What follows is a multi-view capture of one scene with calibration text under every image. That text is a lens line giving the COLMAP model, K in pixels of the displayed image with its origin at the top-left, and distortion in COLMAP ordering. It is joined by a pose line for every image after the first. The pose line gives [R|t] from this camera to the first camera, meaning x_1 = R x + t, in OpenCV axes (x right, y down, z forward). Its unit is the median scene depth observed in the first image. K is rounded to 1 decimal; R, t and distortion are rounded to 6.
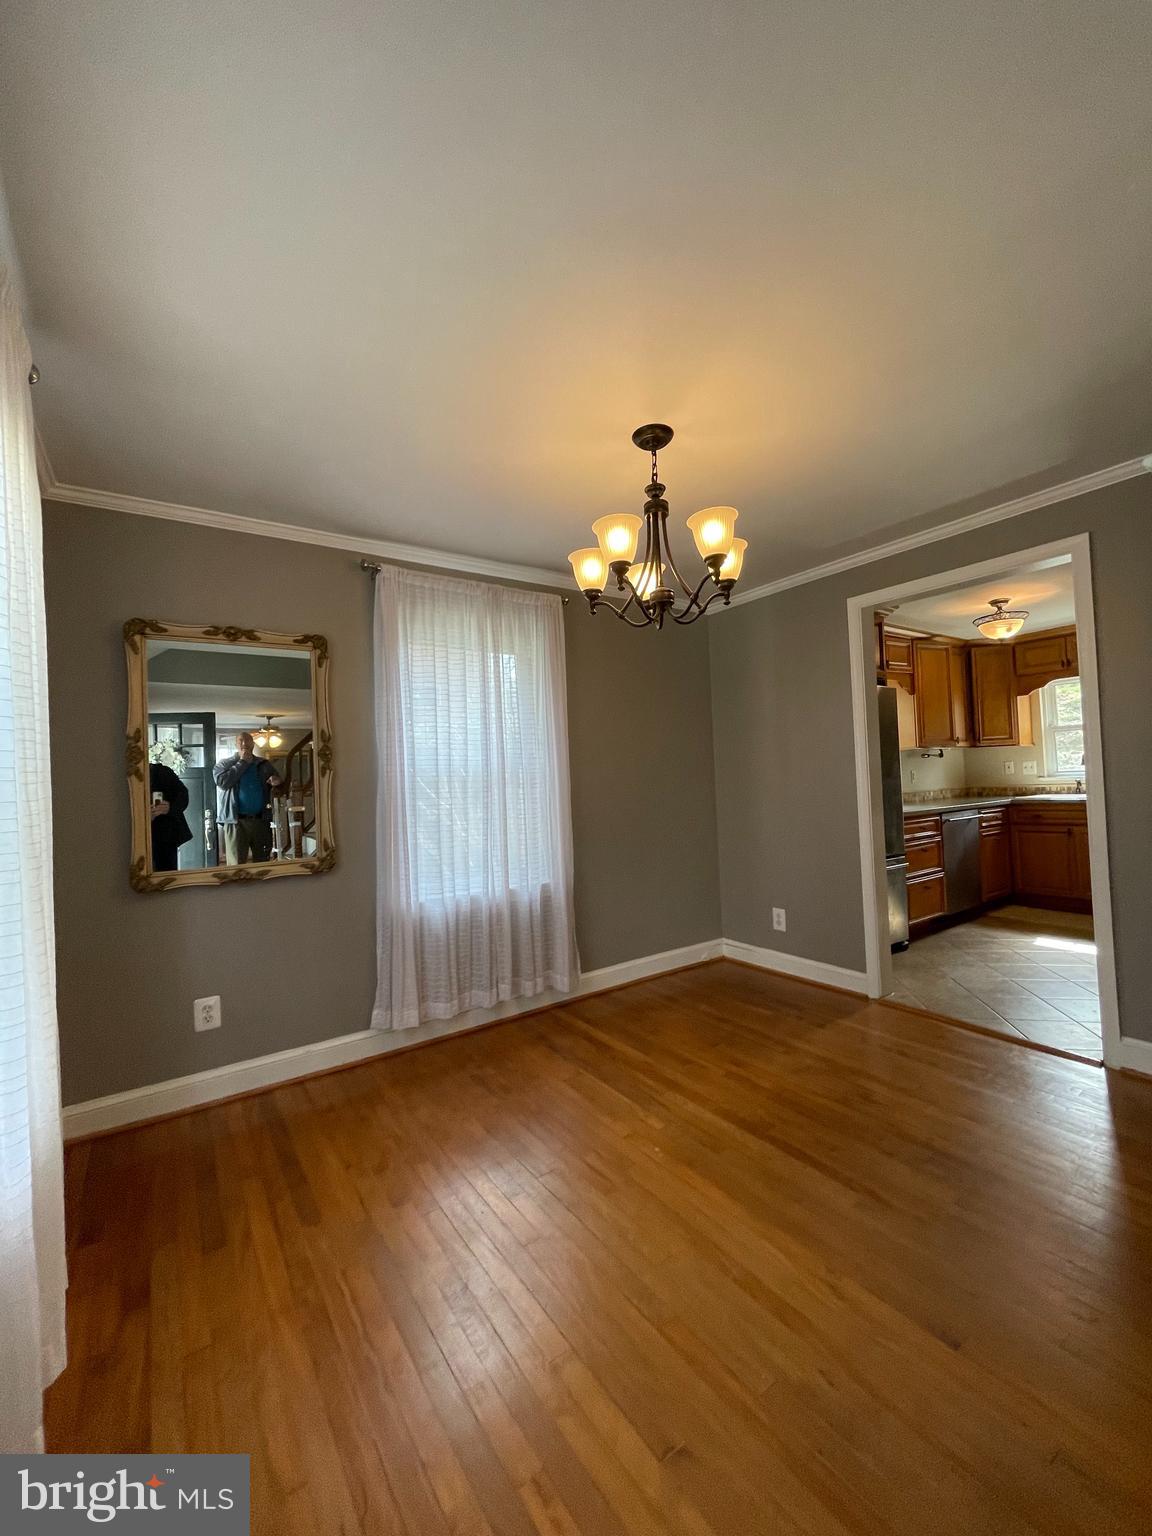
lens RADIAL K [[618.5, 0, 581.0], [0, 618.5, 767.3], [0, 0, 1]] dist [-0.003187, -0.000488]
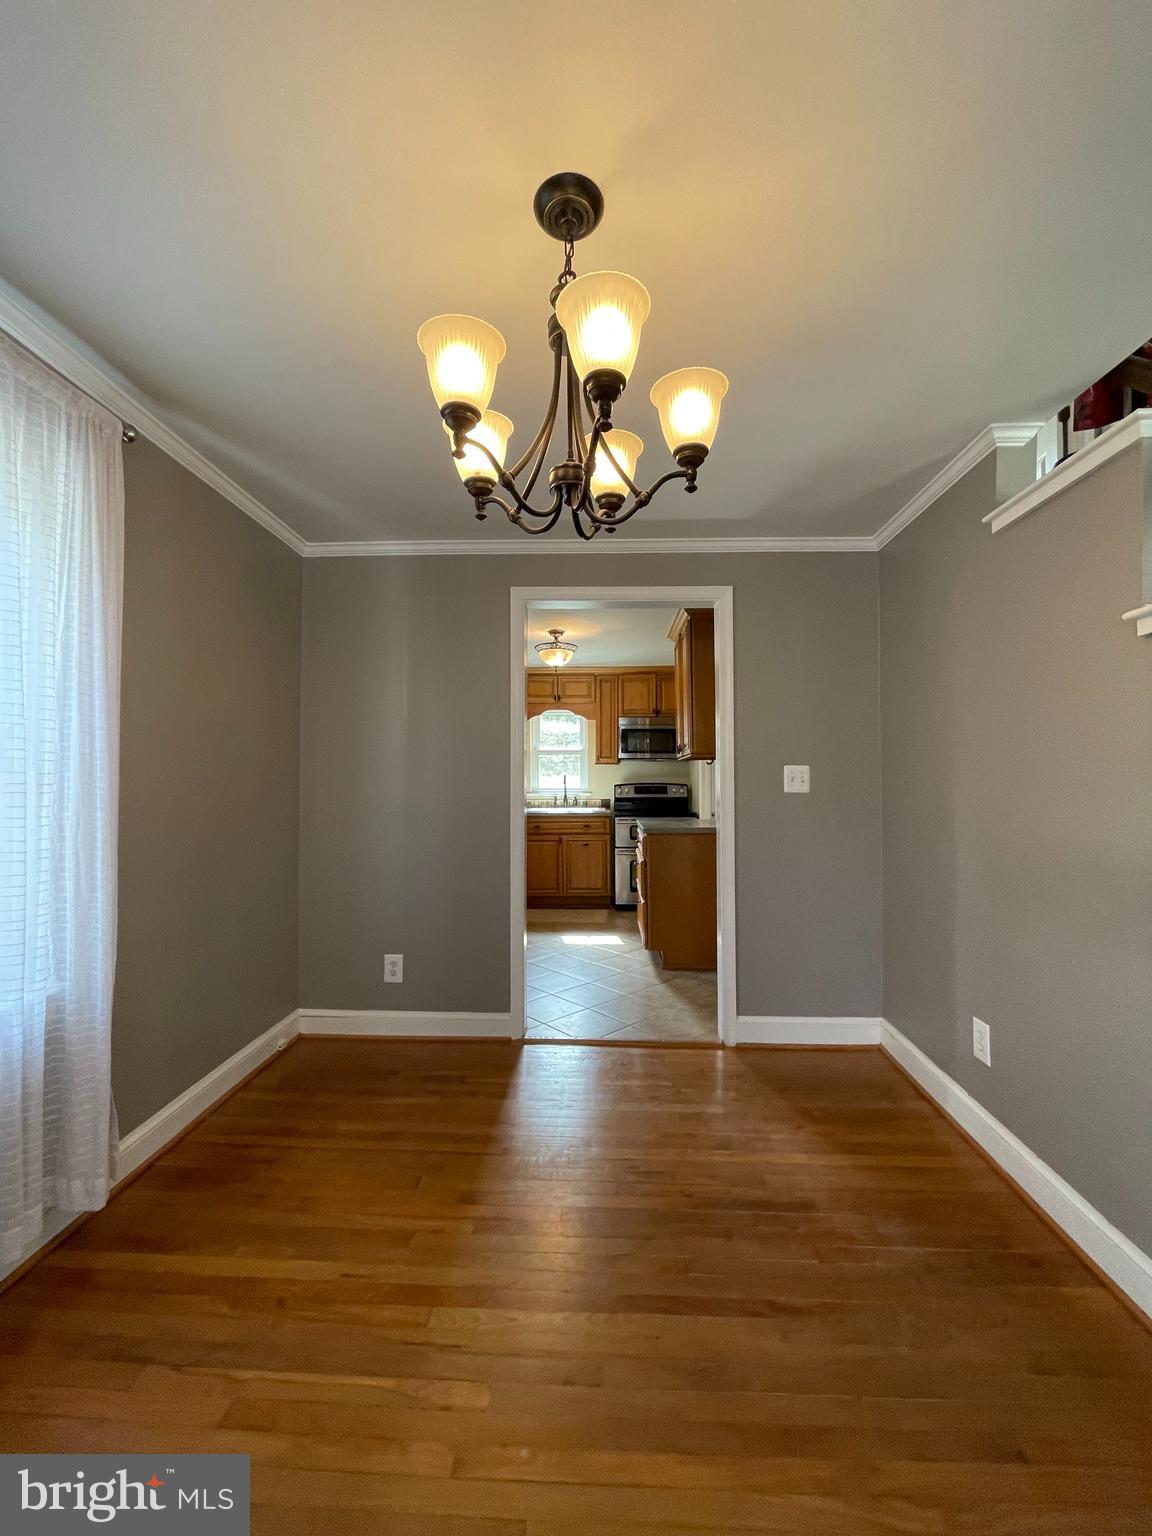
lens RADIAL K [[618.5, 0, 582.0], [0, 618.5, 766.8], [0, 0, 1]] dist [-0.003187, -0.000488]
pose [[0.602851, 0.057396, 0.795786, -0.125176], [-0.043324, 0.998292, -0.039182, 0.008852], [-0.796676, -0.010856, 0.604309, 0.245932]]
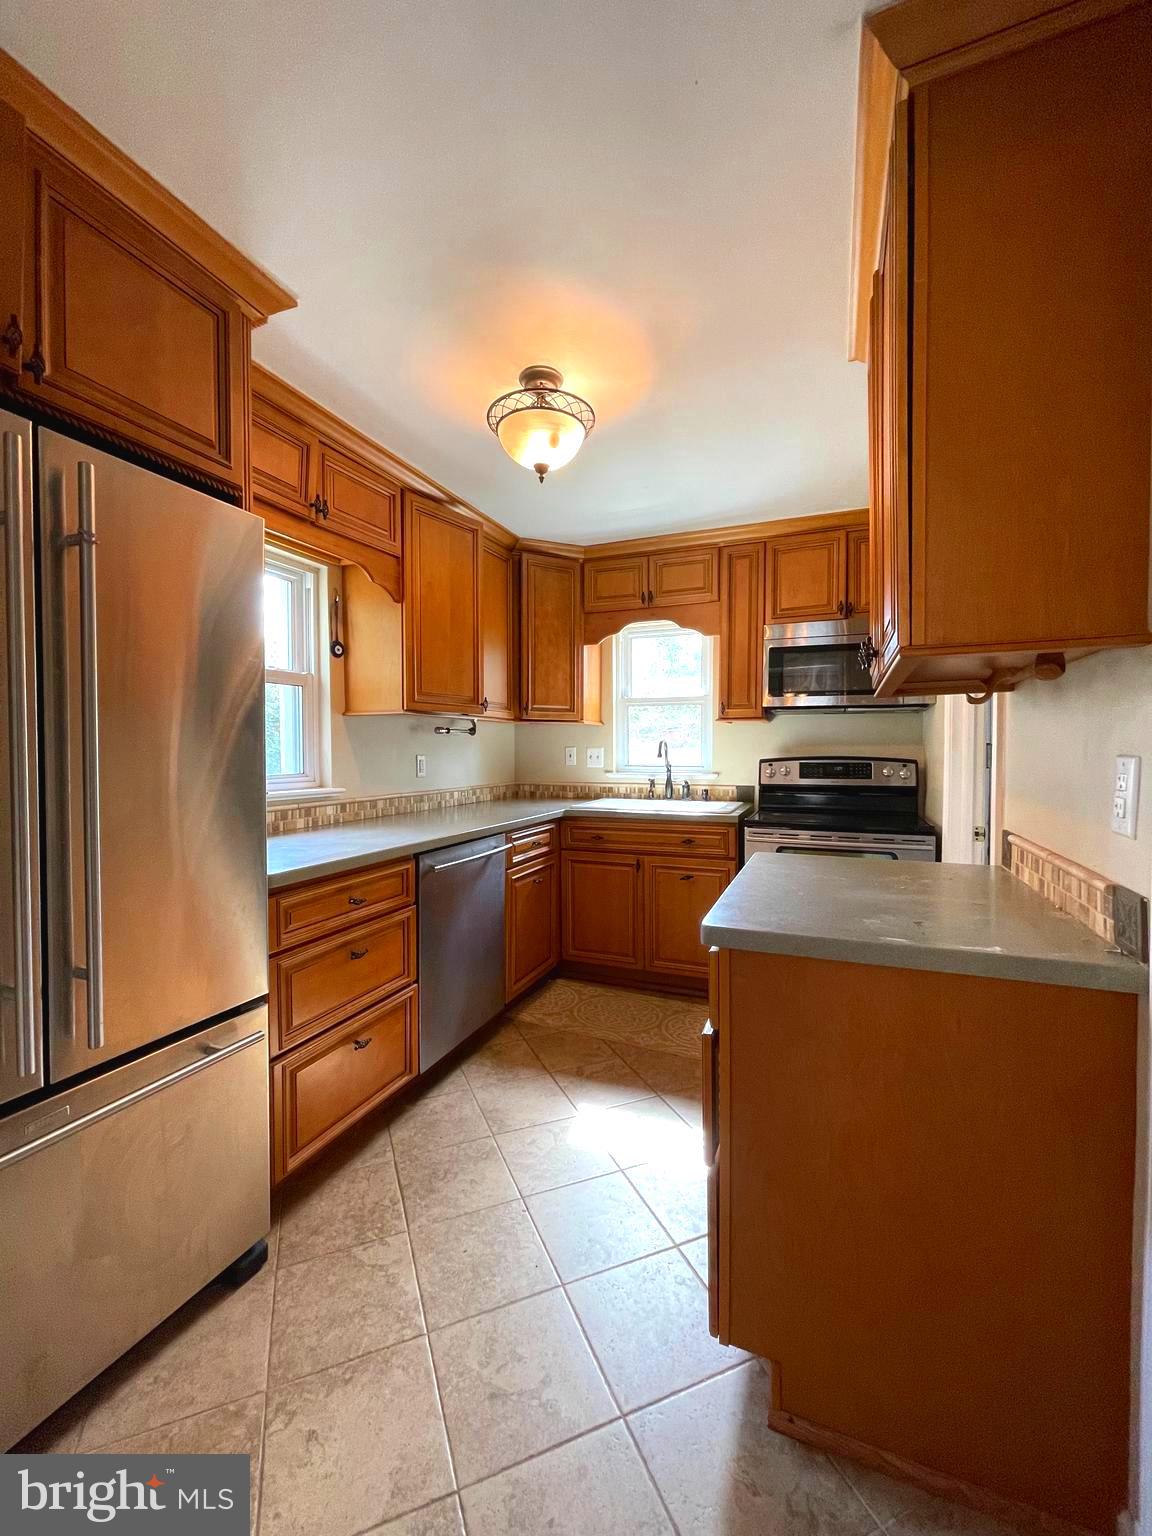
lens RADIAL K [[618.5, 0, 572.5], [0, 618.5, 766.4], [0, 0, 1]] dist [-0.003187, -0.000488]
pose [[0.843073, 0.027078, 0.537118, 0.386814], [-0.048365, 0.998502, 0.025577, -0.006444], [-0.535620, -0.047541, 0.843120, 0.500116]]
